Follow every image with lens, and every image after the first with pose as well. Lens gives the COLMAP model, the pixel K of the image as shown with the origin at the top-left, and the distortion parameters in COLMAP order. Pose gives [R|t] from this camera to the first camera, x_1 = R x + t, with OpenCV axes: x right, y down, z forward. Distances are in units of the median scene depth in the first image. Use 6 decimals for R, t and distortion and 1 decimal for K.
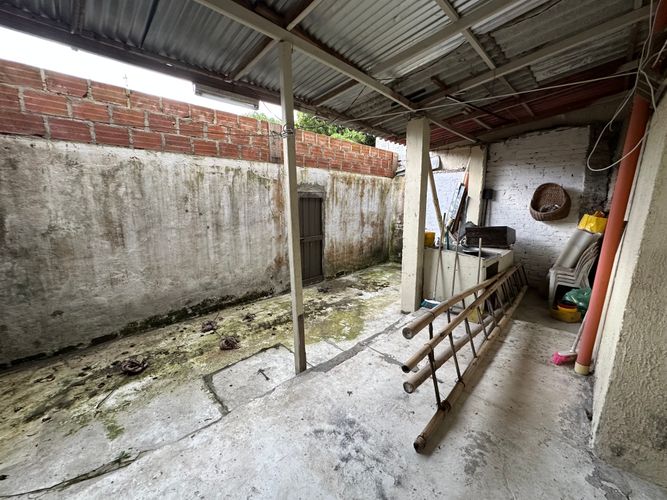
lens RADIAL K [[267.1, 0, 332.8], [0, 267.1, 251.9], [0, 0, 1]] dist [-0.003156, -0.000336]
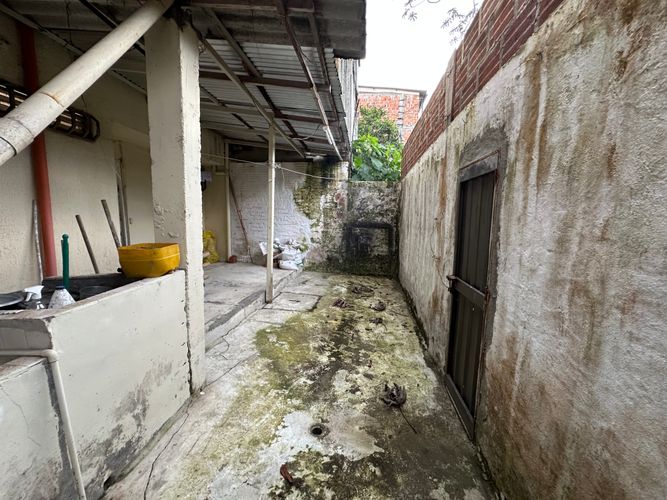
lens RADIAL K [[267.1, 0, 333.2], [0, 267.1, 250.6], [0, 0, 1]] dist [-0.003156, -0.000336]
pose [[-0.791401, 0.058696, -0.608473, 0.360295], [-0.139830, 0.951607, 0.273664, -0.224009], [0.595090, 0.301660, -0.744895, 1.469352]]
